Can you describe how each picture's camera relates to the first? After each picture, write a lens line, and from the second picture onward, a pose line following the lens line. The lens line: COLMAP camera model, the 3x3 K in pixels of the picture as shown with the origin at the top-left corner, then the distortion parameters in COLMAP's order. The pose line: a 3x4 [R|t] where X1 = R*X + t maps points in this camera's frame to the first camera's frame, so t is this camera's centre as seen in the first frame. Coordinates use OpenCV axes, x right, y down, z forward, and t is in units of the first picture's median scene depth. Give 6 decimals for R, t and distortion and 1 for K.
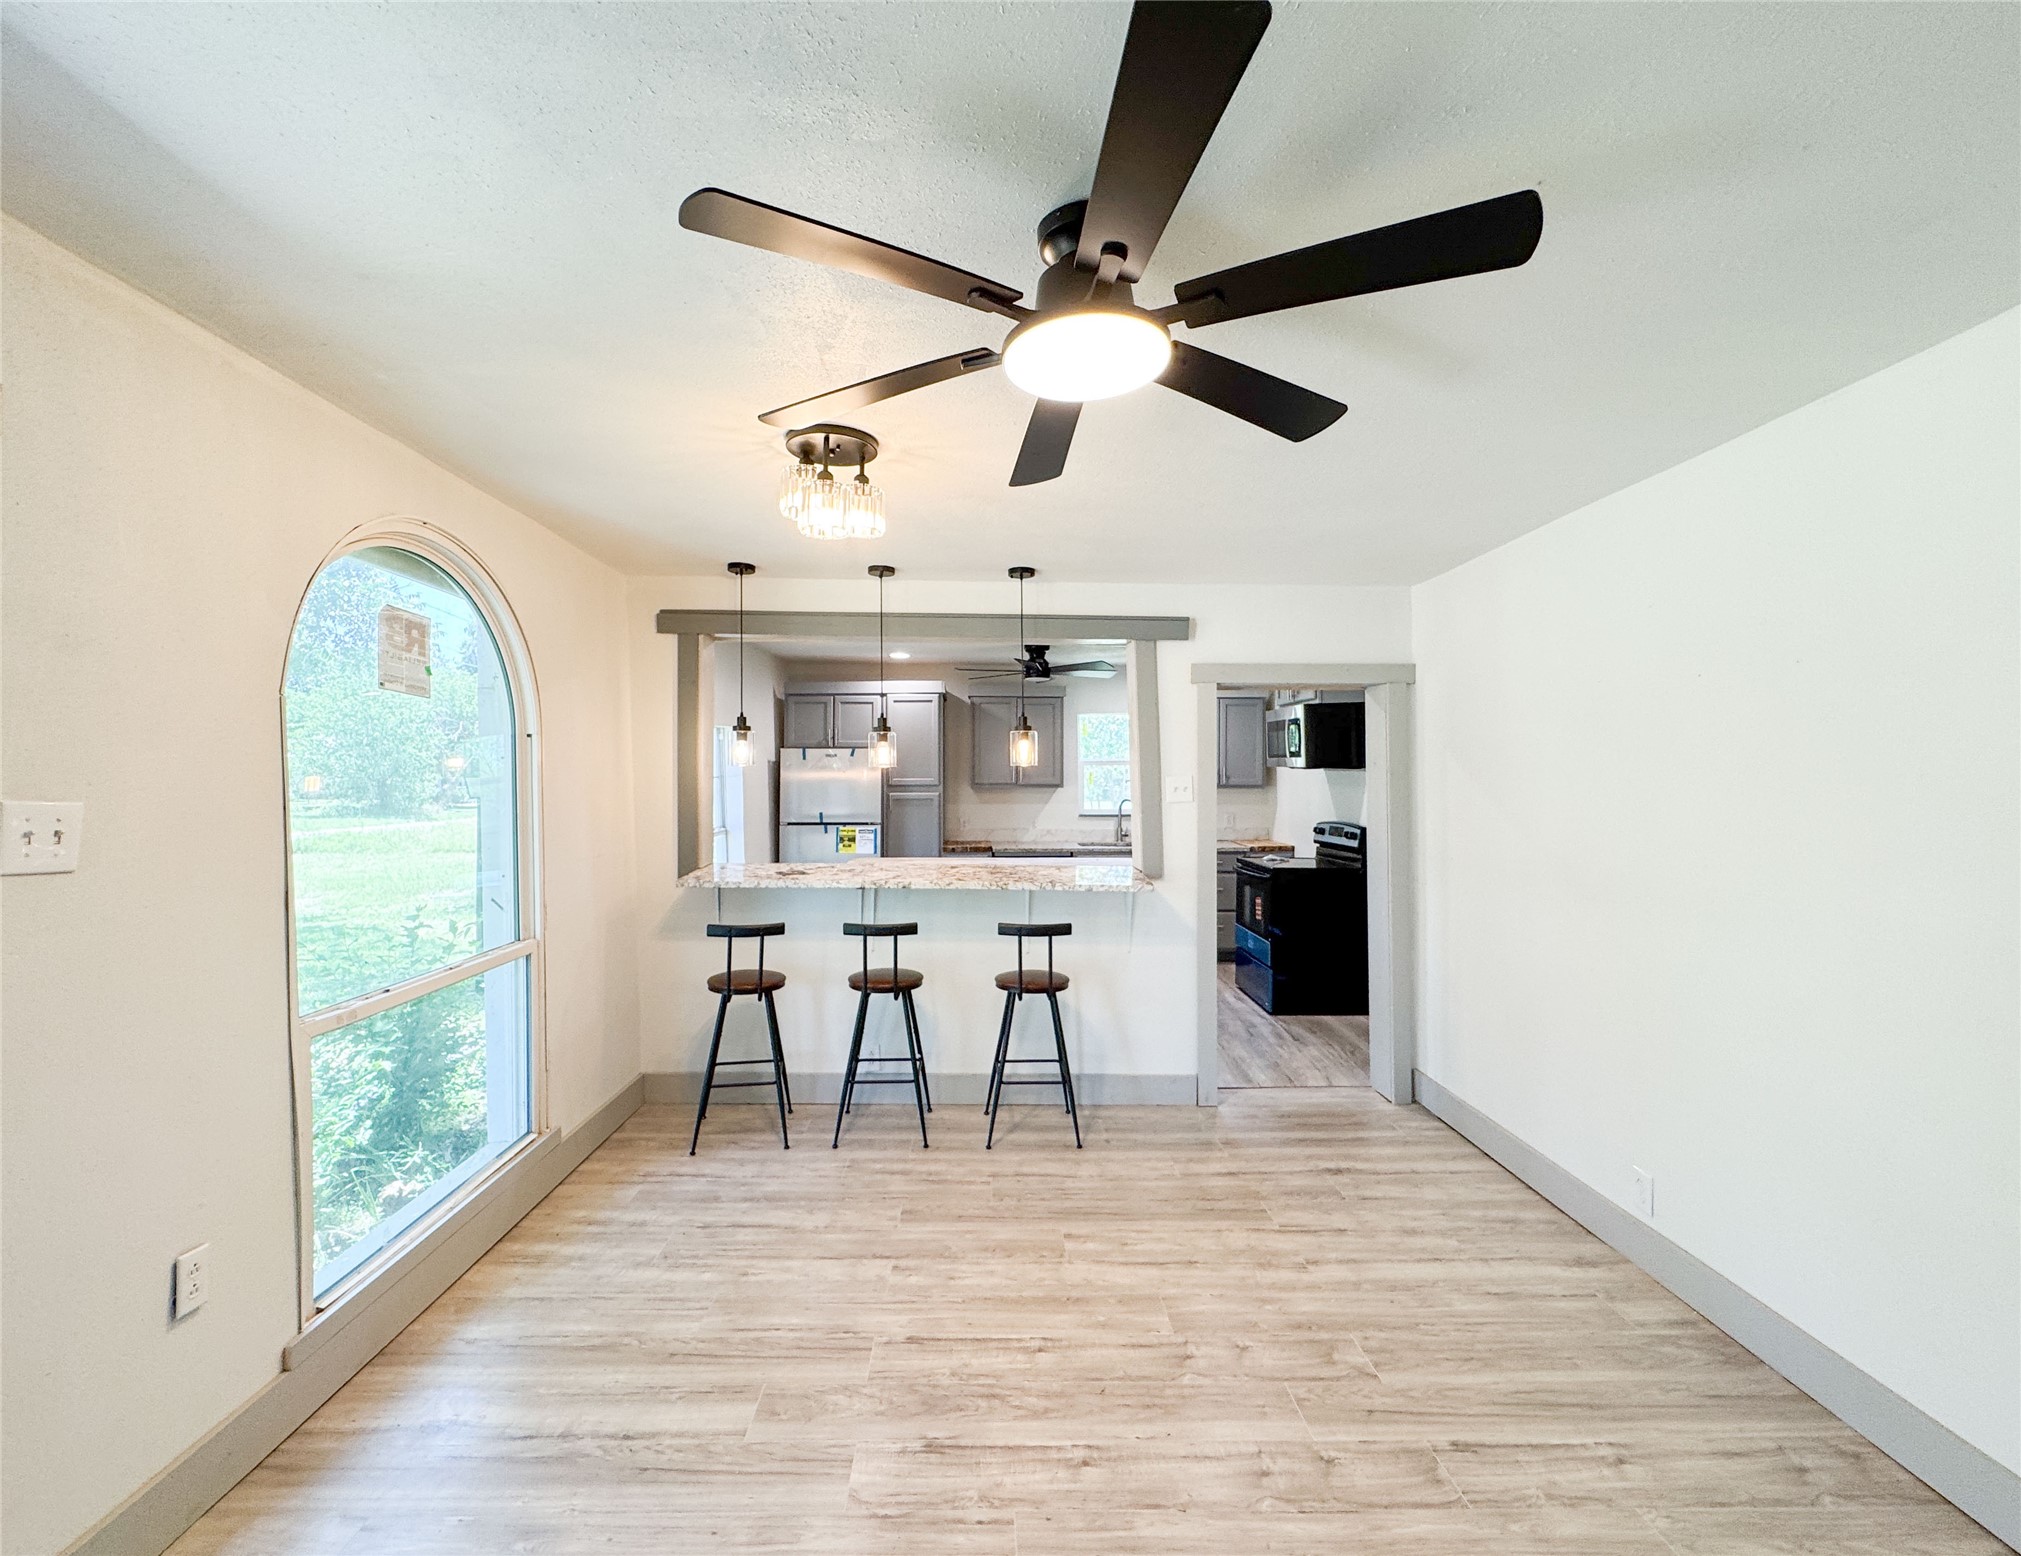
lens RADIAL K [[892.9, 0, 993.0], [0, 892.9, 766.5], [0, 0, 1]] dist [-0.002084, 0.001298]
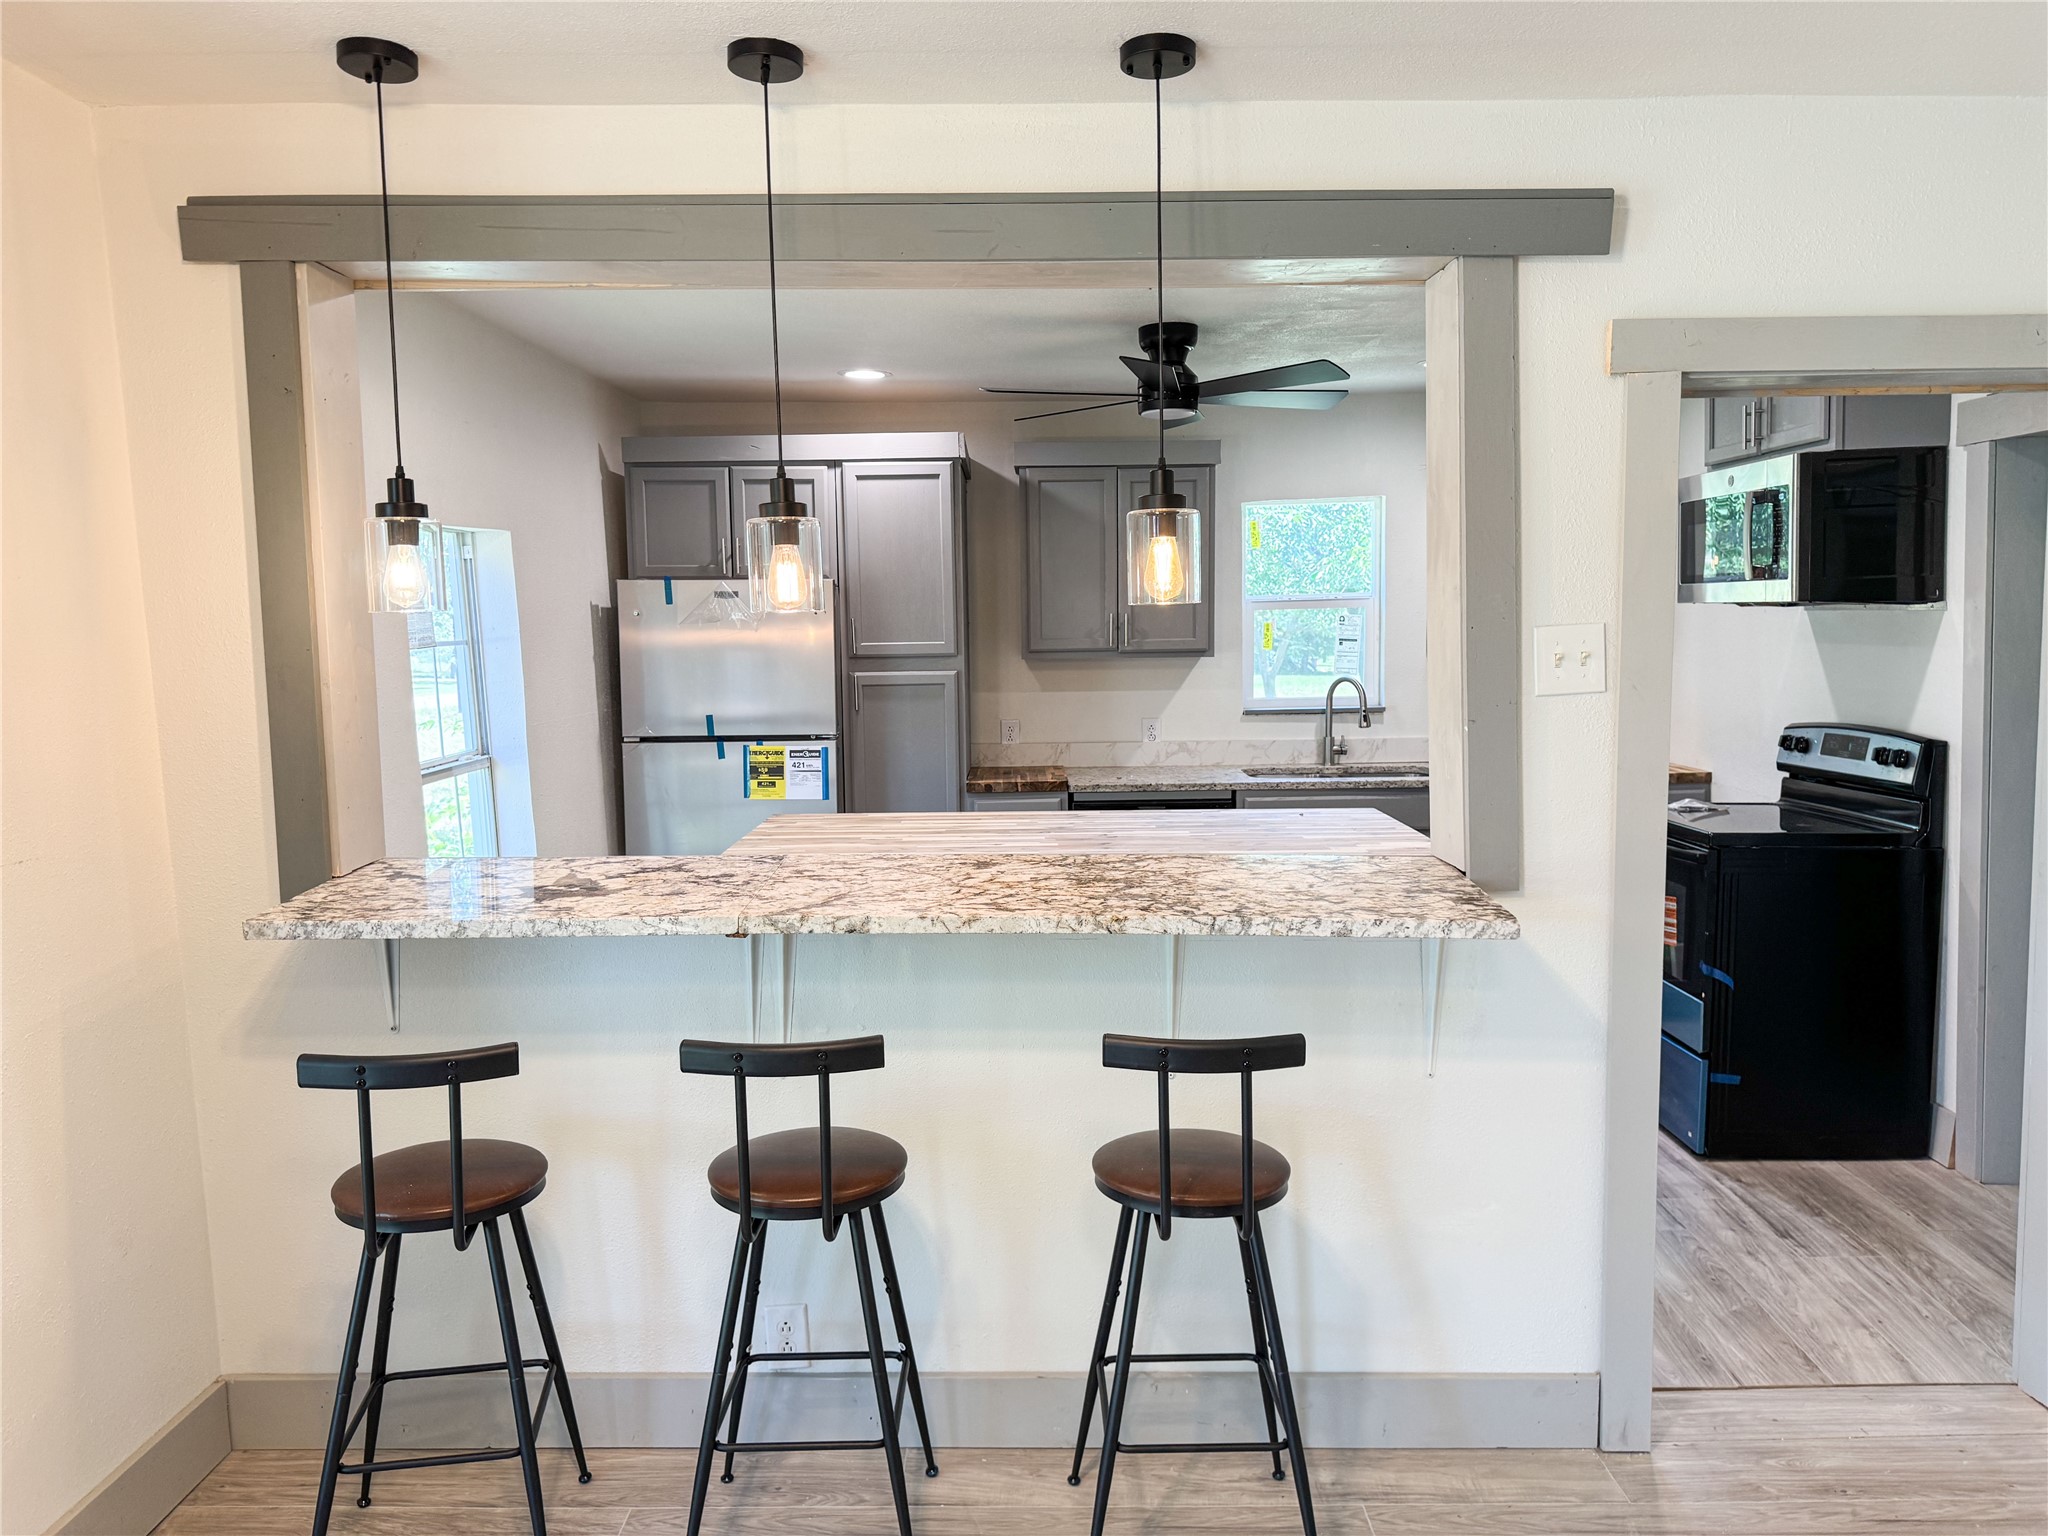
lens RADIAL K [[1458.0, 0, 1030.1], [0, 1458.0, 756.4], [0, 0, 1]] dist [0.090526, -0.102034]
pose [[0.999726, -0.011348, -0.020483, -0.009646], [0.013218, 0.995526, 0.093558, 0.004529], [0.019329, -0.093803, 0.995403, 0.373092]]
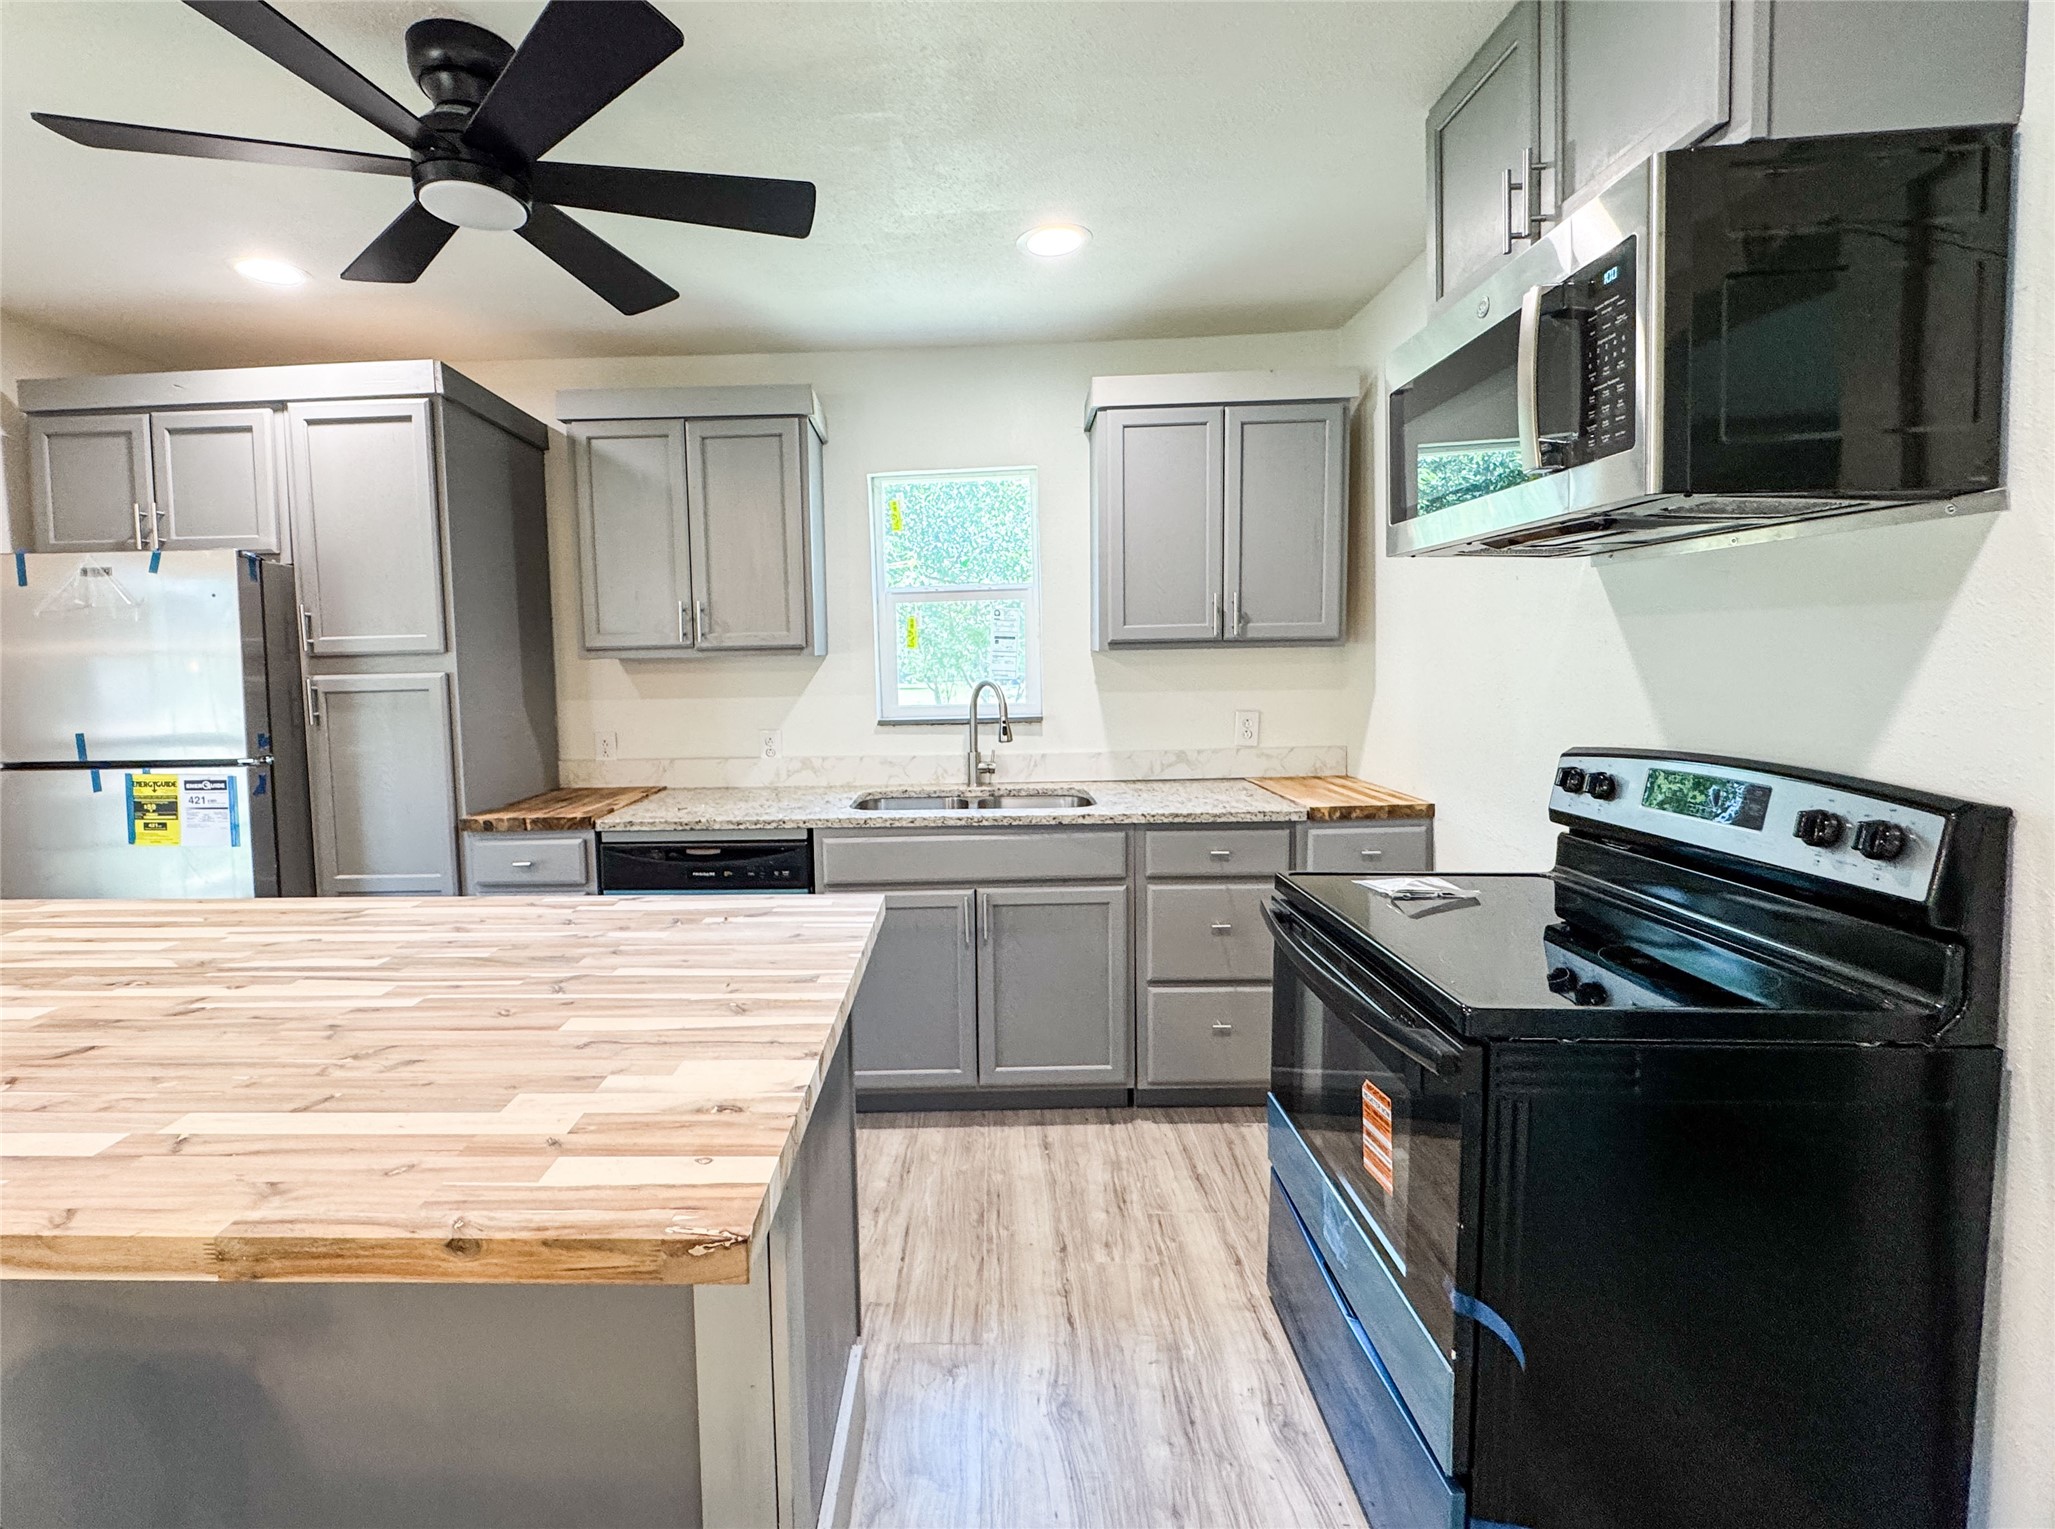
lens RADIAL K [[902.7, 0, 949.9], [0, 902.7, 723.2], [0, 0, 1]] dist [-0.004310, -0.000932]
pose [[0.998302, -0.015229, -0.056216, 0.286018], [0.019497, 0.996904, 0.076174, 0.044347], [0.054882, -0.077141, 0.995509, 1.095183]]
